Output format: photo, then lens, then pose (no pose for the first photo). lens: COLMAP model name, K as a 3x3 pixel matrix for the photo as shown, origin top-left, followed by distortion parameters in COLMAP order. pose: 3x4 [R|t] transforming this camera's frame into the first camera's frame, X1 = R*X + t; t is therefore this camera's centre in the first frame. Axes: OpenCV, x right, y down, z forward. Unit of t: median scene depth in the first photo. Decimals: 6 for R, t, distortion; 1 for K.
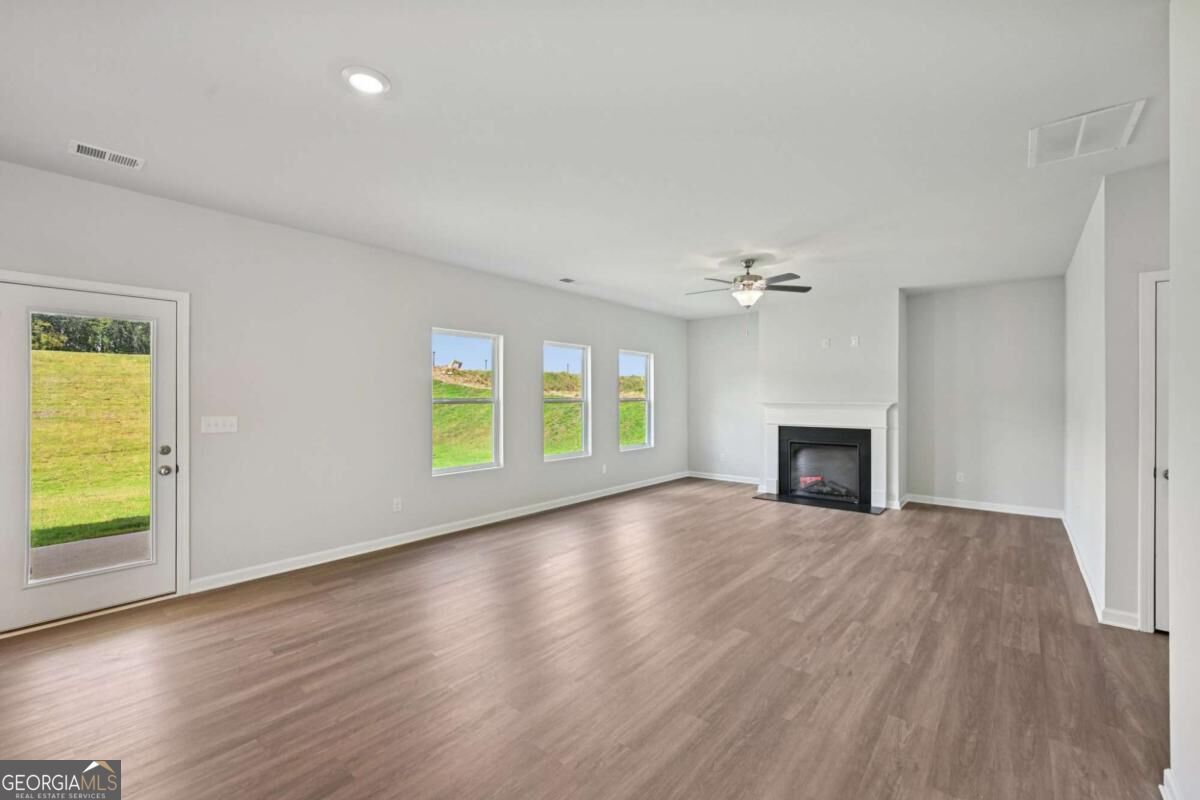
lens RADIAL K [[499.3, 0, 600.2], [0, 499.3, 394.9], [0, 0, 1]] dist [-0.003511, 0.001370]
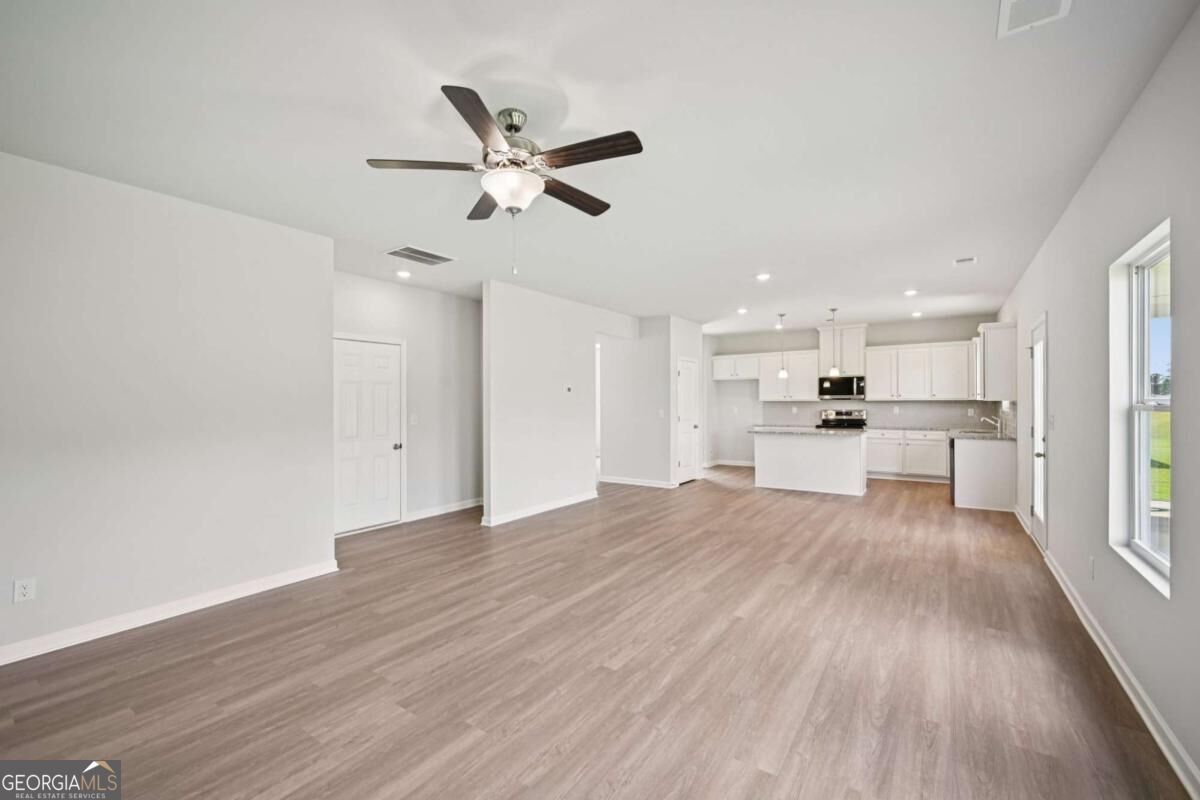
lens RADIAL K [[499.3, 0, 599.5], [0, 499.3, 400.0], [0, 0, 1]] dist [-0.003511, 0.001370]
pose [[-0.995797, 0.008031, -0.091239, 0.247315], [0.008836, 0.999925, -0.008422, 0.007363], [0.091165, -0.009193, -0.995793, 1.440693]]
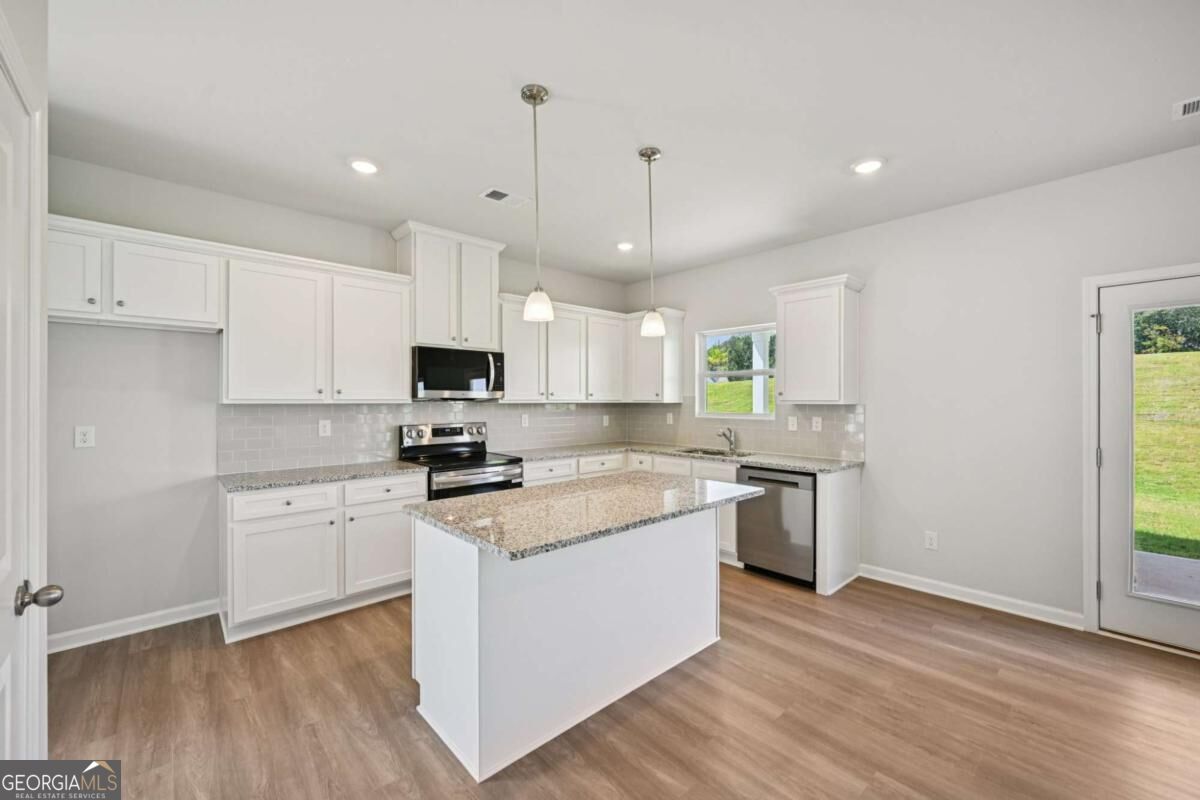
lens RADIAL K [[479.7, 0, 601.8], [0, 479.7, 401.0], [0, 0, 1]] dist [0.001217, -0.000456]
pose [[-0.130323, 0.001130, -0.991471, -0.052315], [0.005965, 0.999982, 0.000356, 0.000645], [0.991454, -0.005868, -0.130327, 0.059456]]
